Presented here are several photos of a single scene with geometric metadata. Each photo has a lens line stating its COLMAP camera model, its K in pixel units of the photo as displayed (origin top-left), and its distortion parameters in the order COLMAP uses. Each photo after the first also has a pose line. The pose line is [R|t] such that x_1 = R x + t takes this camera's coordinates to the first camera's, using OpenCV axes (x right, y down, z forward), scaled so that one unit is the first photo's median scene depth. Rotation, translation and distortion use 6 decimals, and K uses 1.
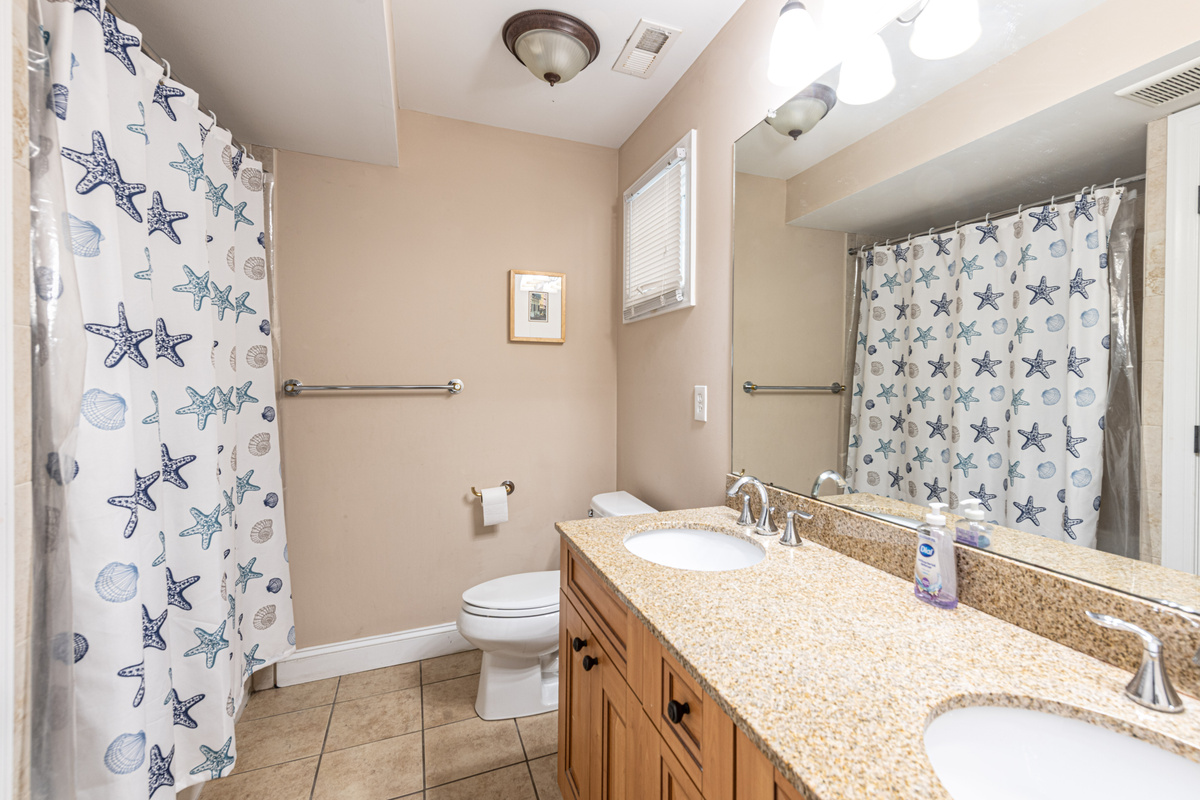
lens RADIAL K [[526.0, 0, 567.4], [0, 526.0, 360.7], [0, 0, 1]] dist [0.021806, -0.005623]
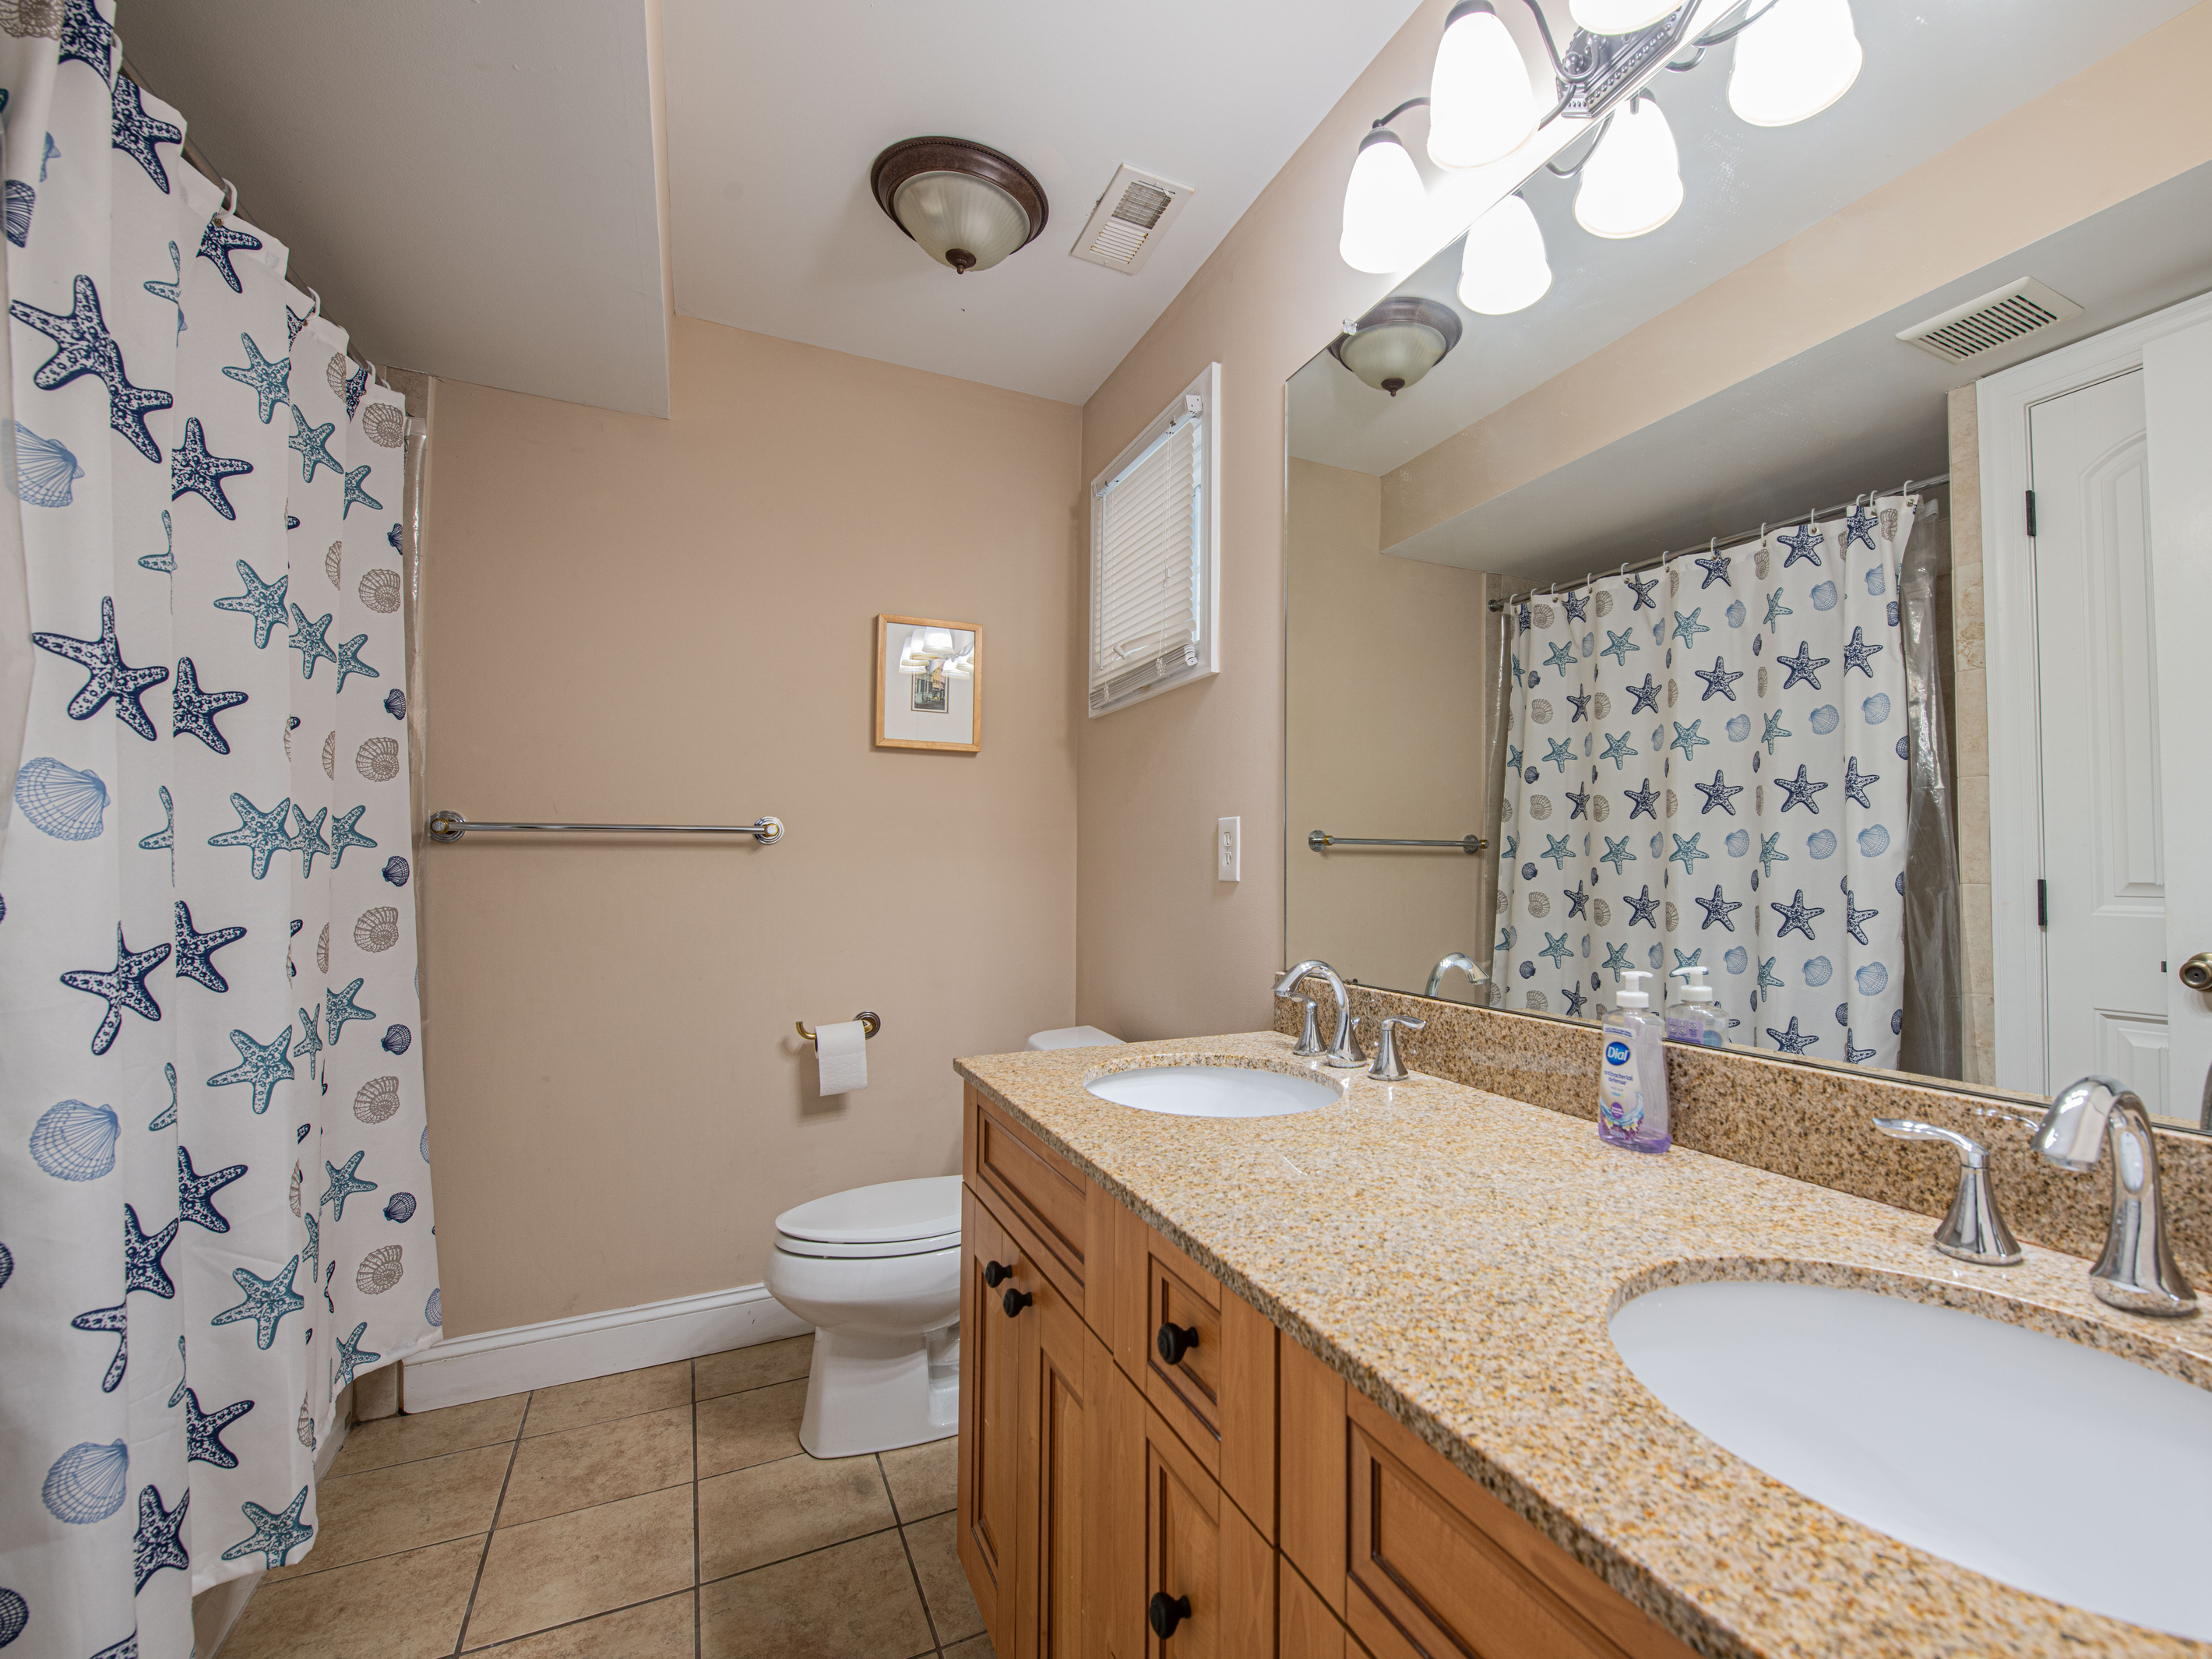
lens RADIAL K [[987.1, 0, 1071.4], [0, 987.1, 825.4], [0, 0, 1]] dist [-0.010959, -0.004131]
pose [[0.997000, 0.008066, 0.076980, 0.015343], [-0.004554, 0.998945, -0.045690, 0.120993], [-0.077267, 0.045203, 0.995985, 0.003595]]
